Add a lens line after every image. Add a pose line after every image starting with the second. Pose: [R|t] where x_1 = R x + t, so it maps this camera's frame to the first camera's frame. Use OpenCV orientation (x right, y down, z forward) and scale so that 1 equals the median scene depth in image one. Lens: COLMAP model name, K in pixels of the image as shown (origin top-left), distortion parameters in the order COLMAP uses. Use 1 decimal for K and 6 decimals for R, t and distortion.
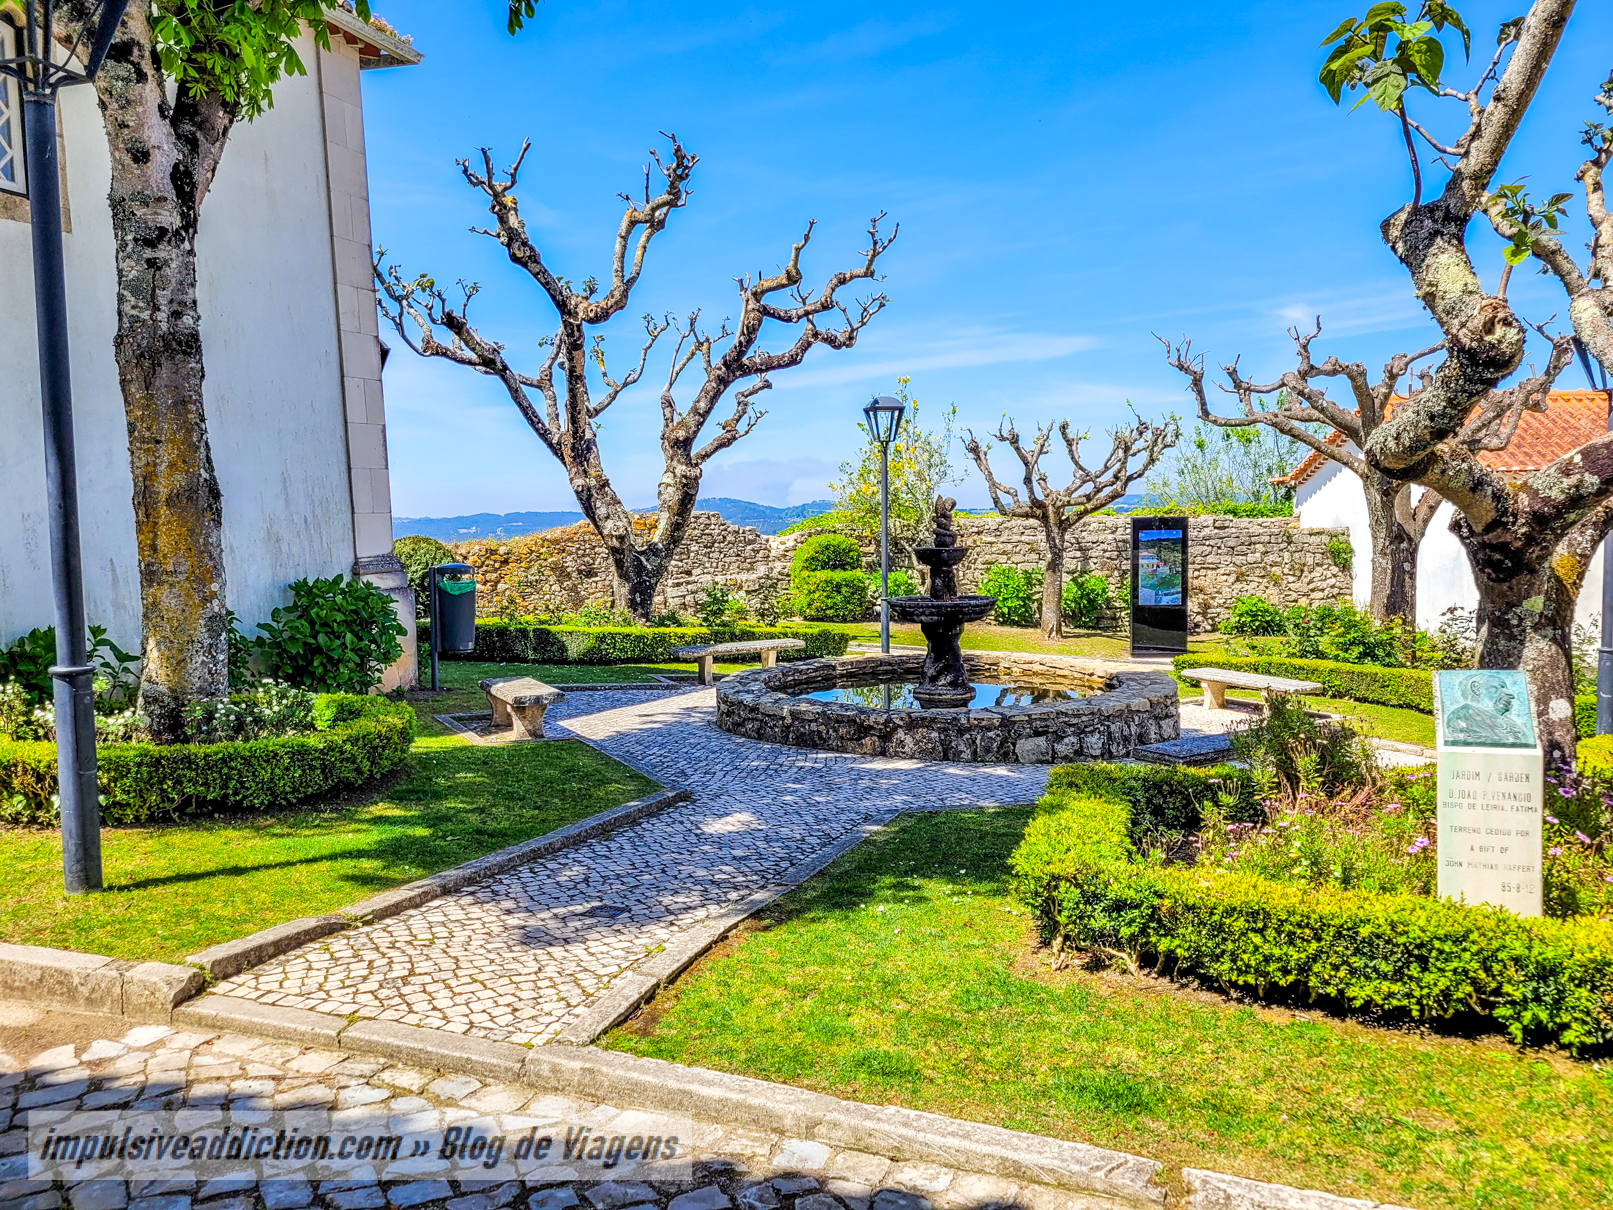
lens RADIAL K [[1237.6, 0, 818.9], [0, 1237.6, 617.4], [0, 0, 1]] dist [0.068217, 0.001349]
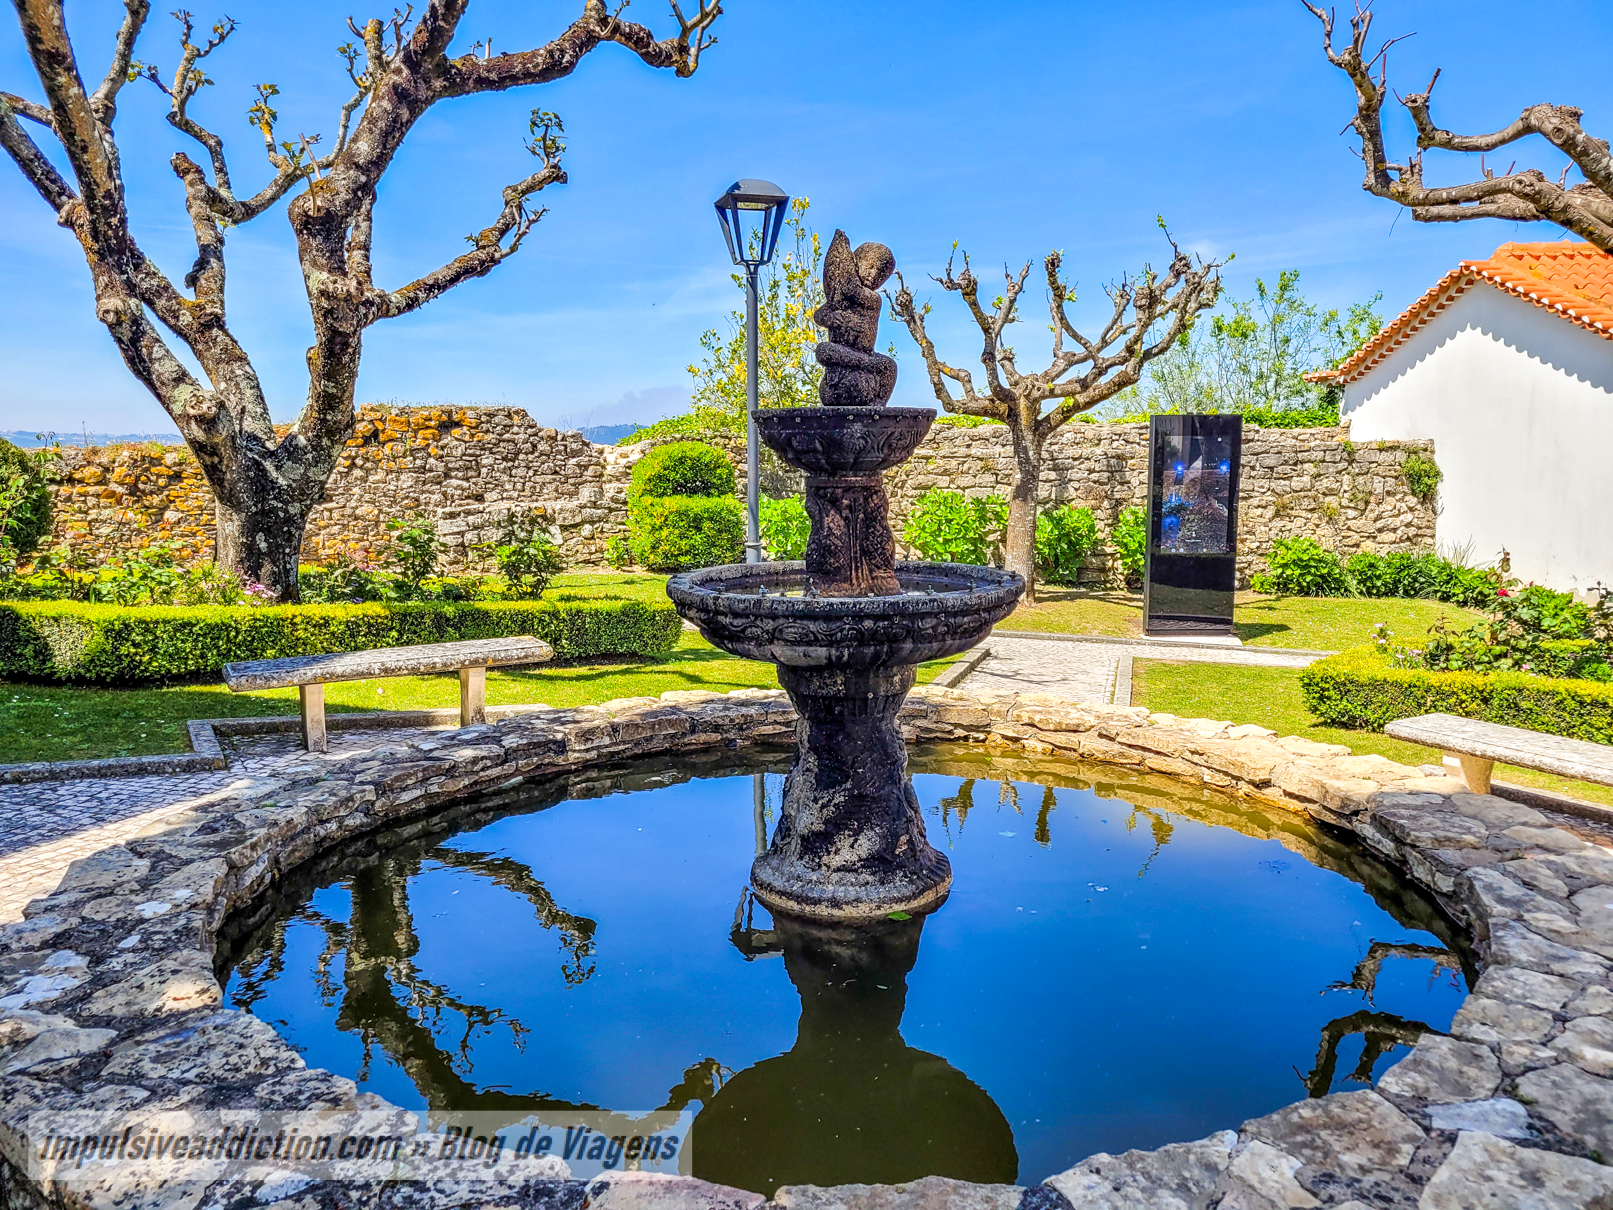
lens RADIAL K [[1237.6, 0, 809.2], [0, 1237.6, 594.4], [0, 0, 1]] dist [0.068217, 0.001349]
pose [[0.998117, 0.003878, 0.061223, 0.037160], [-0.006209, 0.999261, 0.037927, -0.011762], [-0.061030, -0.038236, 0.997403, 0.359665]]
